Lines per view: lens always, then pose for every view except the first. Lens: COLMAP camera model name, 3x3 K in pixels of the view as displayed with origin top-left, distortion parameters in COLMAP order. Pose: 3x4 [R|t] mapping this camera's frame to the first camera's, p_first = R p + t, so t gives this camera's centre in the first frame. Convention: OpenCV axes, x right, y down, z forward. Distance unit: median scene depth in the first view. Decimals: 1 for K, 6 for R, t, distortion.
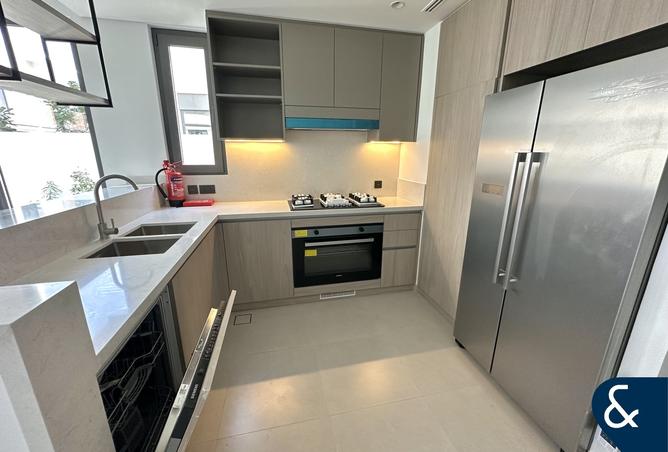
lens RADIAL K [[267.9, 0, 335.6], [0, 267.9, 224.7], [0, 0, 1]] dist [-0.002708, -0.000204]
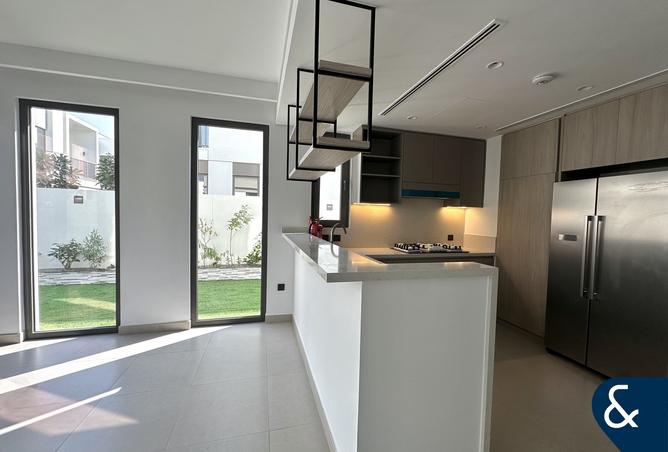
lens RADIAL K [[267.9, 0, 331.2], [0, 267.9, 228.2], [0, 0, 1]] dist [-0.002708, -0.000204]
pose [[0.998990, 0.020626, 0.039909, -0.580055], [-0.011788, 0.977595, -0.210166, 0.107232], [-0.043350, 0.209484, 0.976851, -0.334560]]
